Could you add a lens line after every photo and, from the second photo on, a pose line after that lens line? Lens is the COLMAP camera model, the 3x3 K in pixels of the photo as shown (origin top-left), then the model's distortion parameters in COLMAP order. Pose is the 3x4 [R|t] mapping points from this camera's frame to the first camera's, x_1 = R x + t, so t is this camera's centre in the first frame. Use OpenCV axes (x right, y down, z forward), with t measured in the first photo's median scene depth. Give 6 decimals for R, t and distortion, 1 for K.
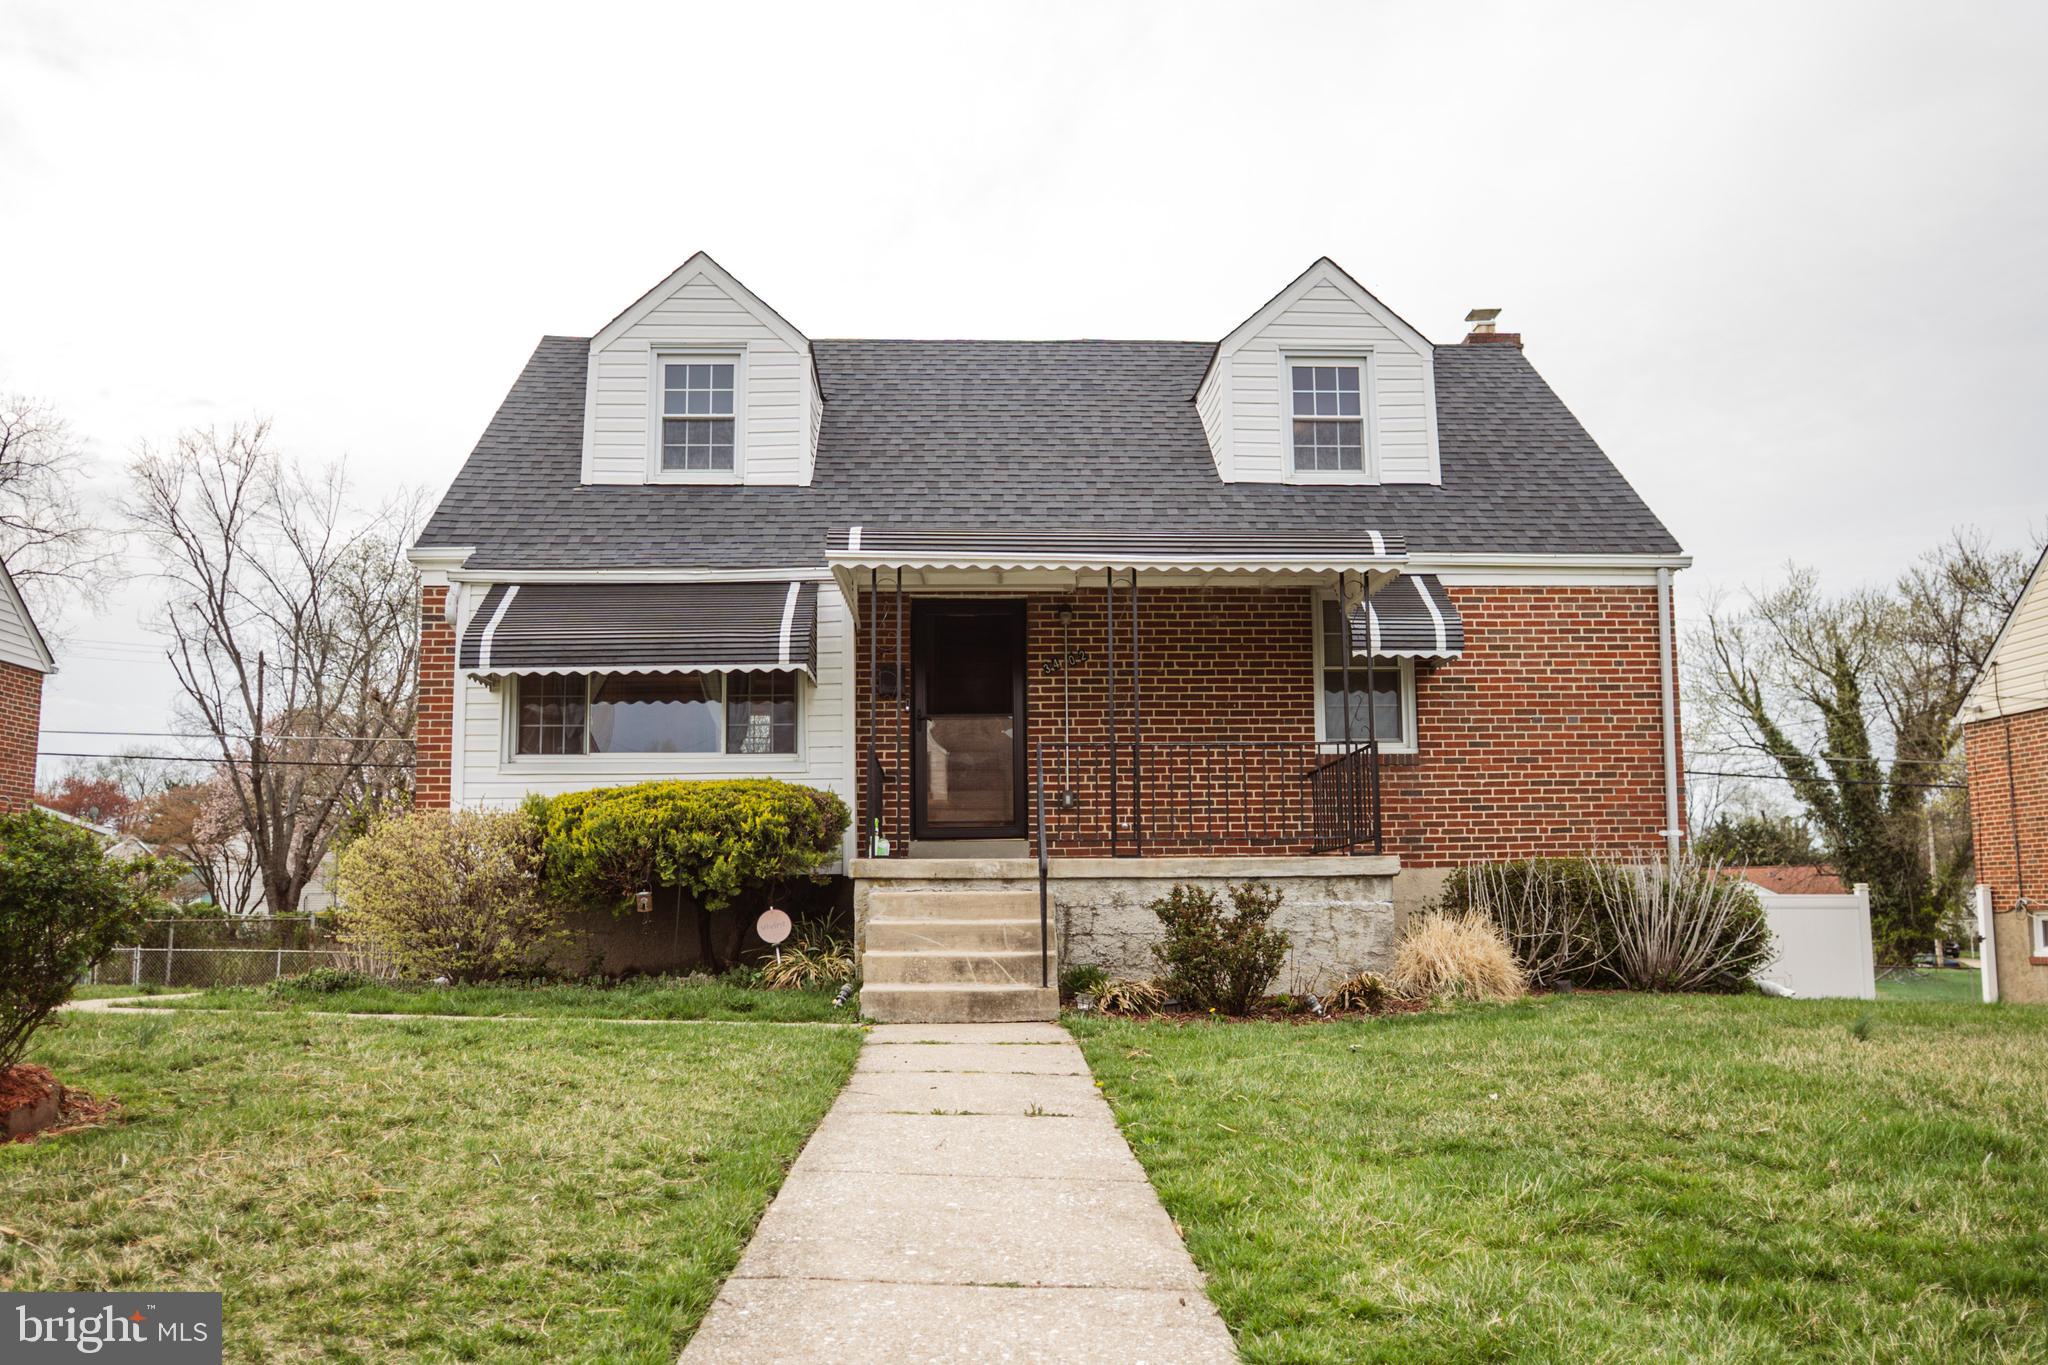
lens RADIAL K [[1660.6, 0, 1045.9], [0, 1660.6, 703.8], [0, 0, 1]] dist [-0.100087, 0.102595]
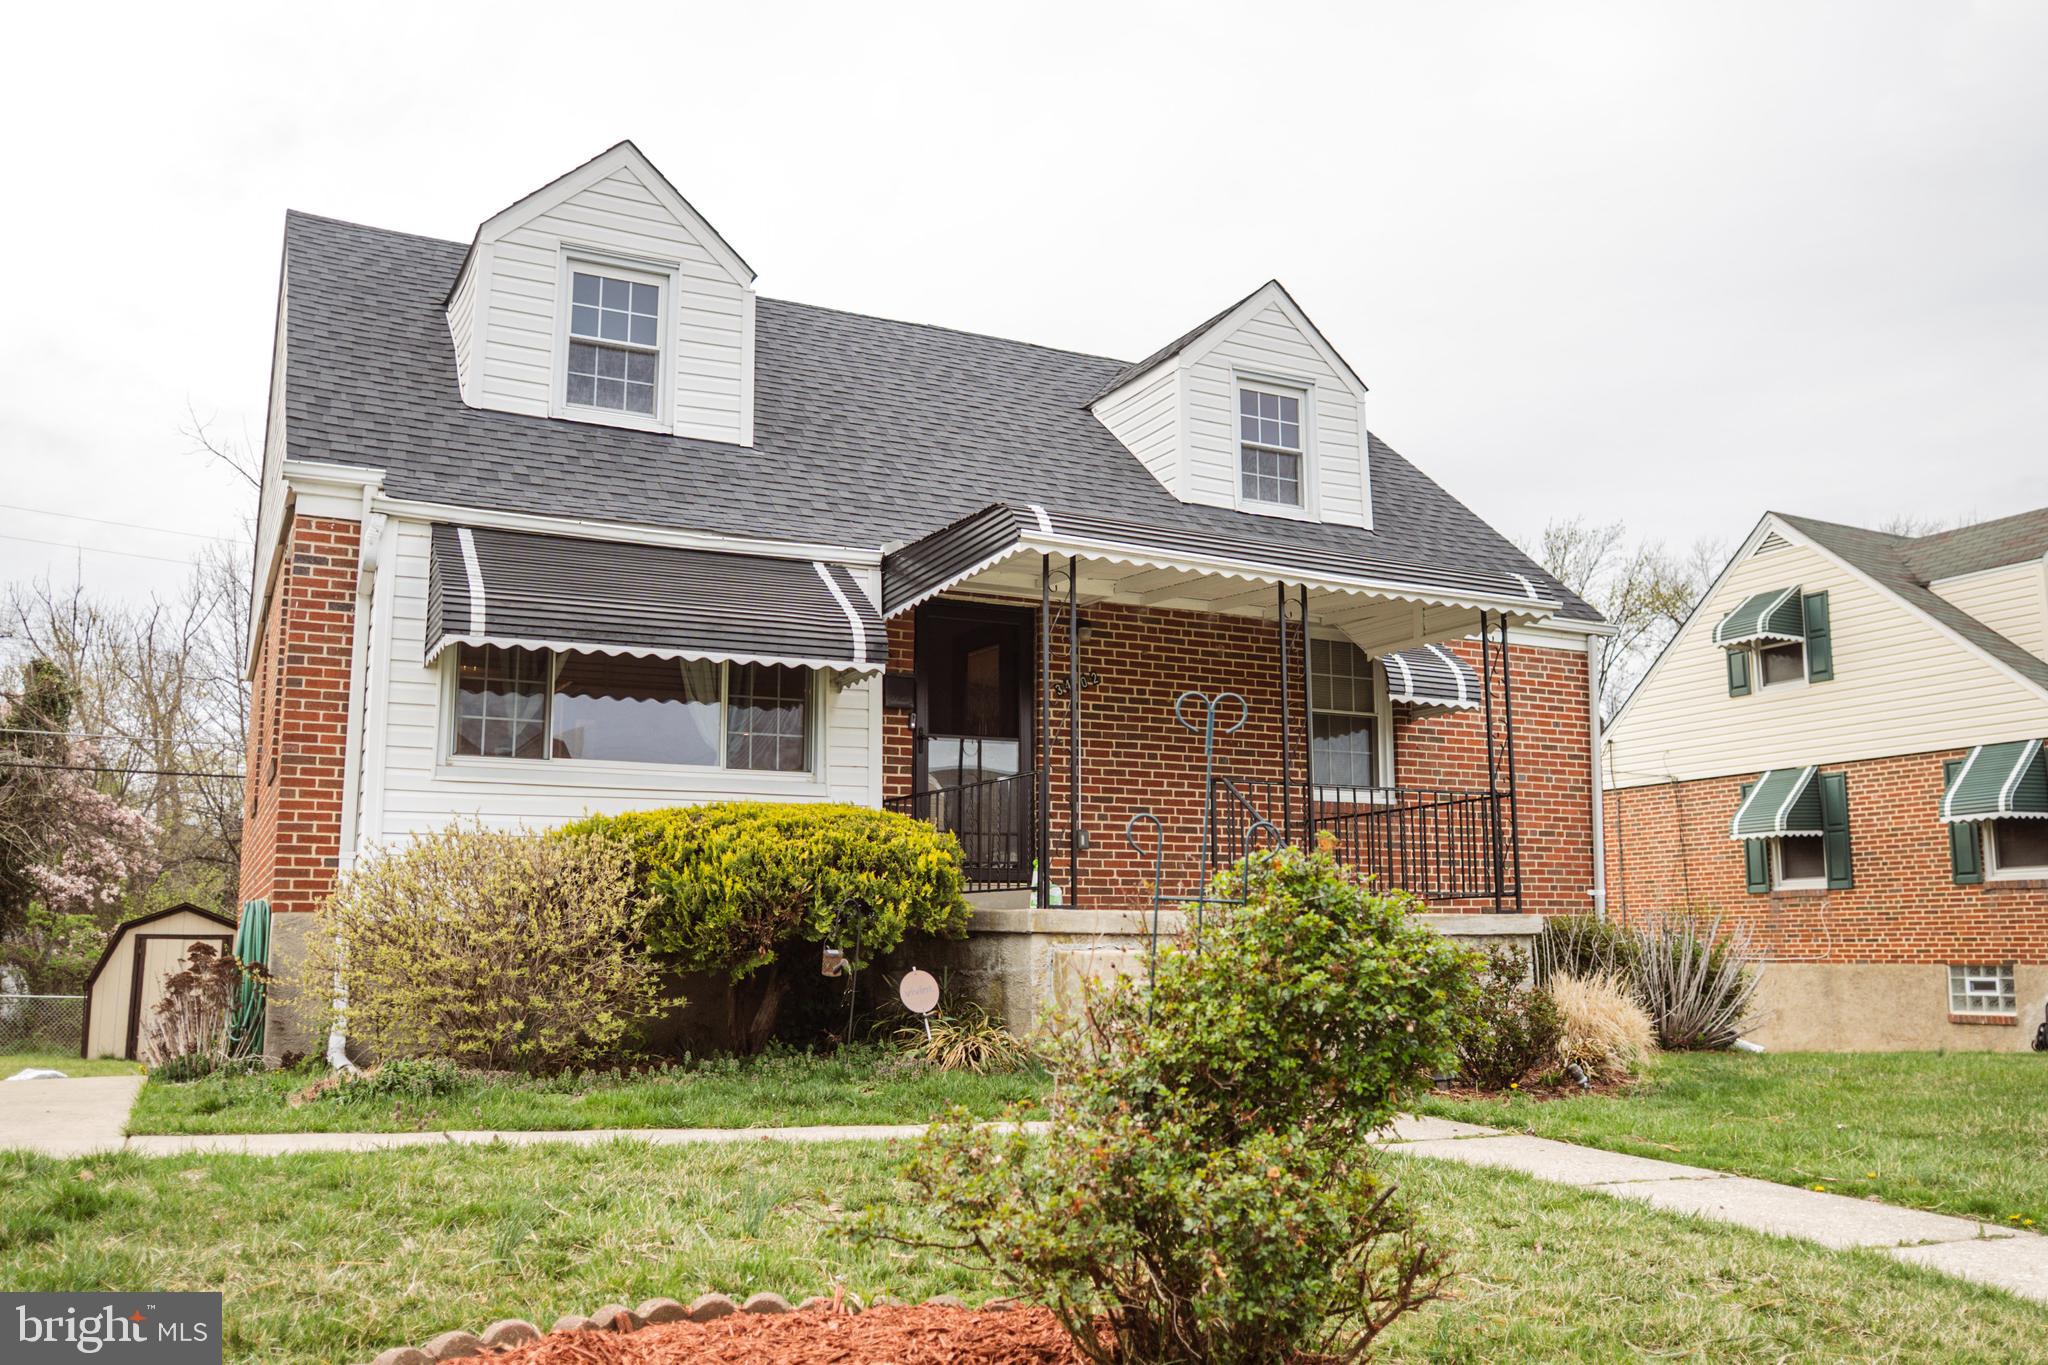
lens RADIAL K [[1660.6, 0, 1045.9], [0, 1660.6, 703.8], [0, 0, 1]] dist [-0.100087, 0.102595]
pose [[0.909087, 0.068217, 0.410982, -0.364065], [-0.059858, 0.997655, -0.033191, 0.015651], [-0.412283, 0.005573, 0.911039, 0.203132]]
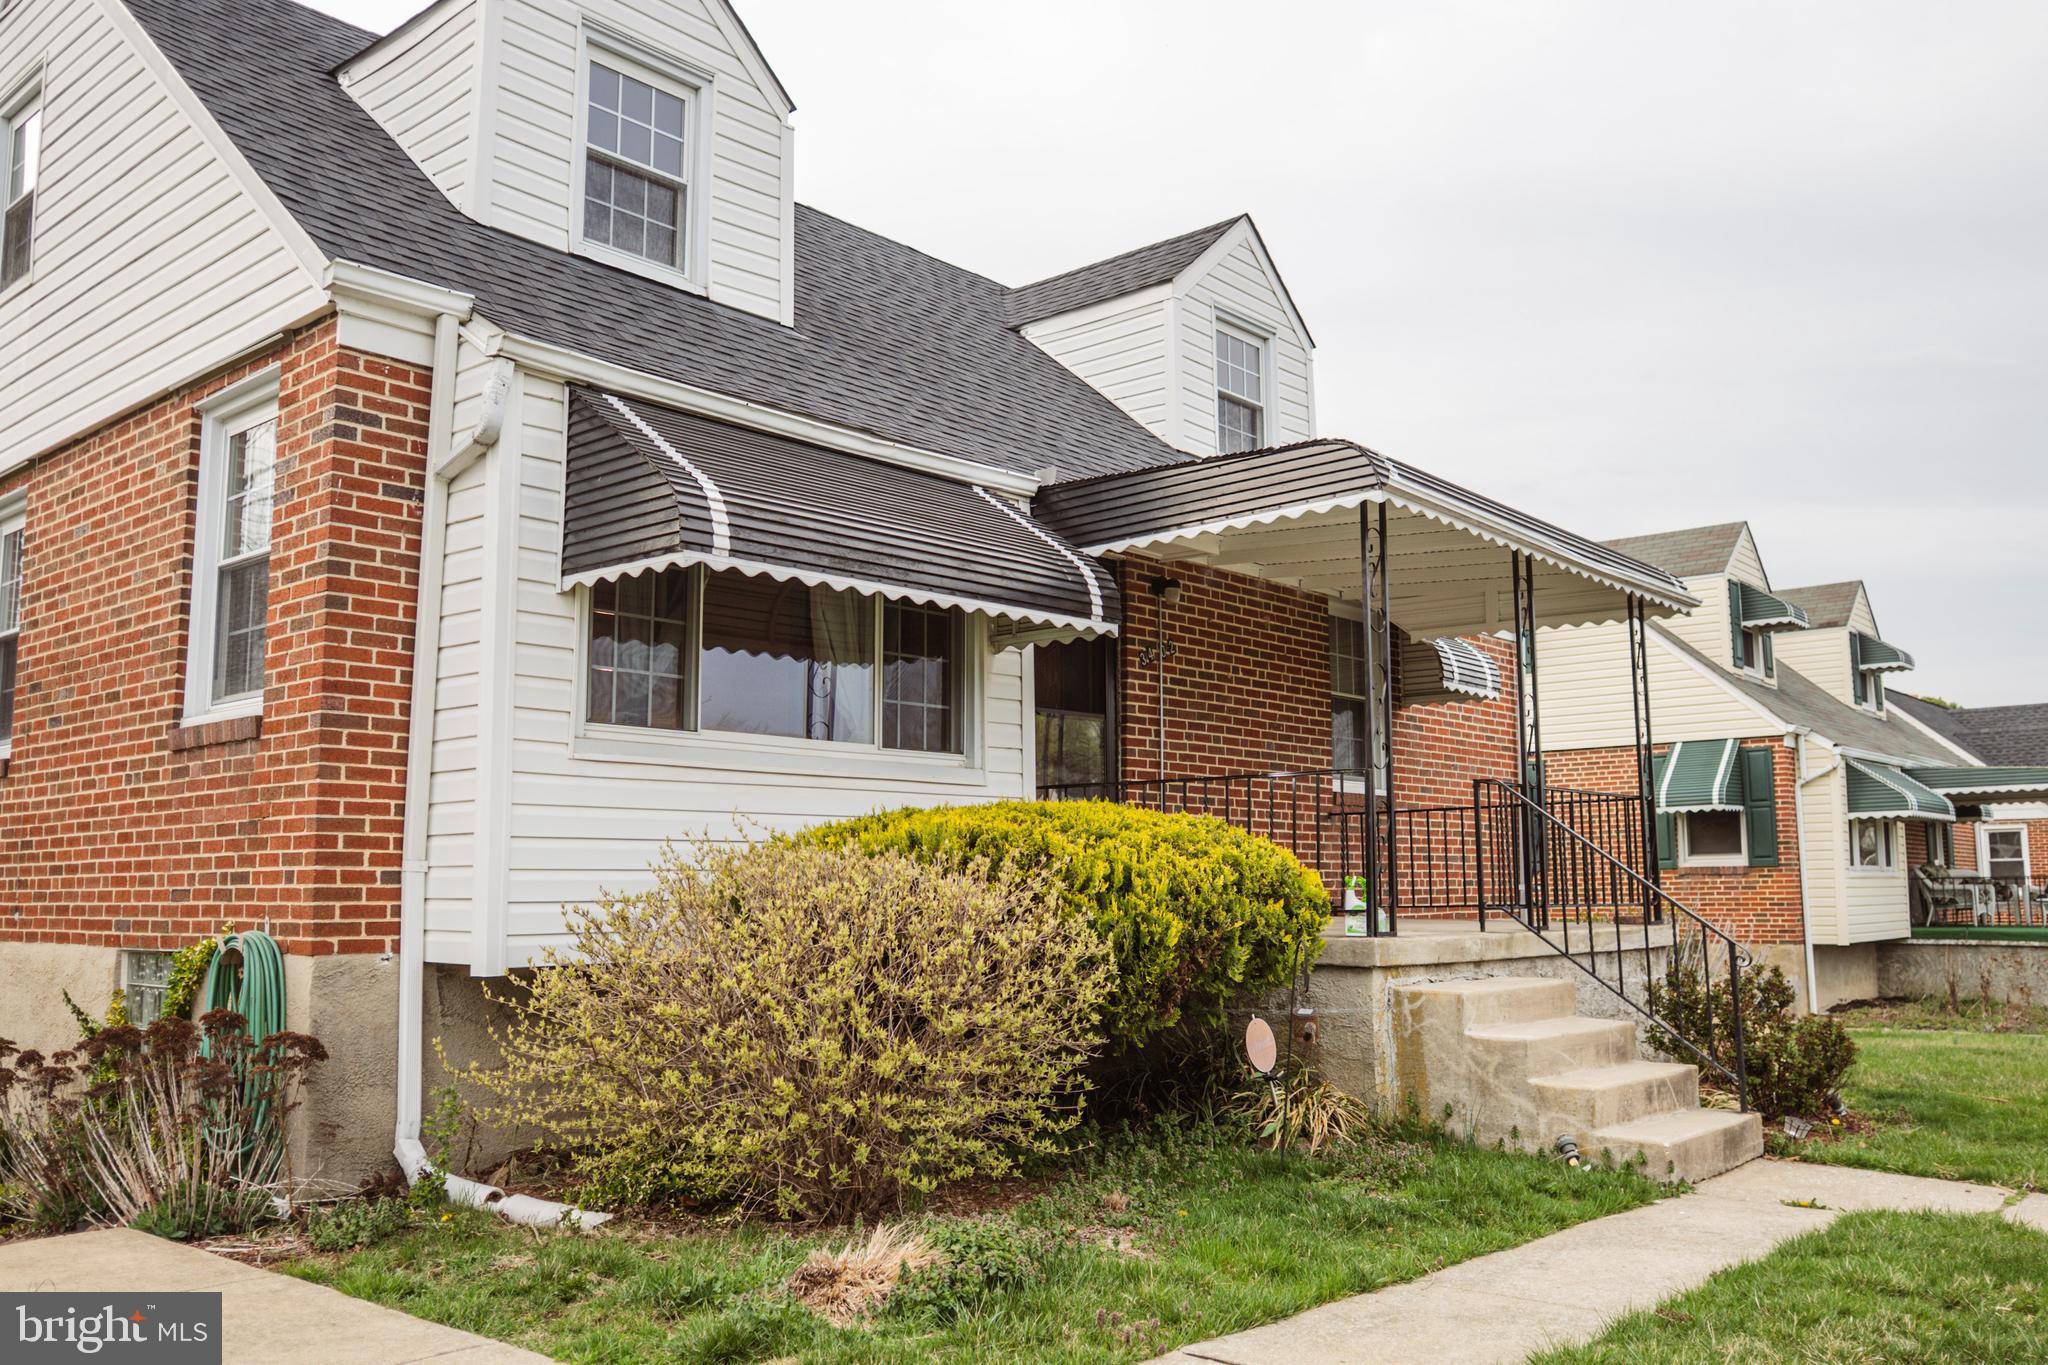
lens RADIAL K [[1660.6, 0, 1045.9], [0, 1660.6, 703.8], [0, 0, 1]] dist [-0.100087, 0.102595]
pose [[0.687588, 0.088884, 0.720640, -0.561528], [-0.094688, 0.994980, -0.032375, 0.026874], [-0.719901, -0.045975, 0.692553, 0.512994]]
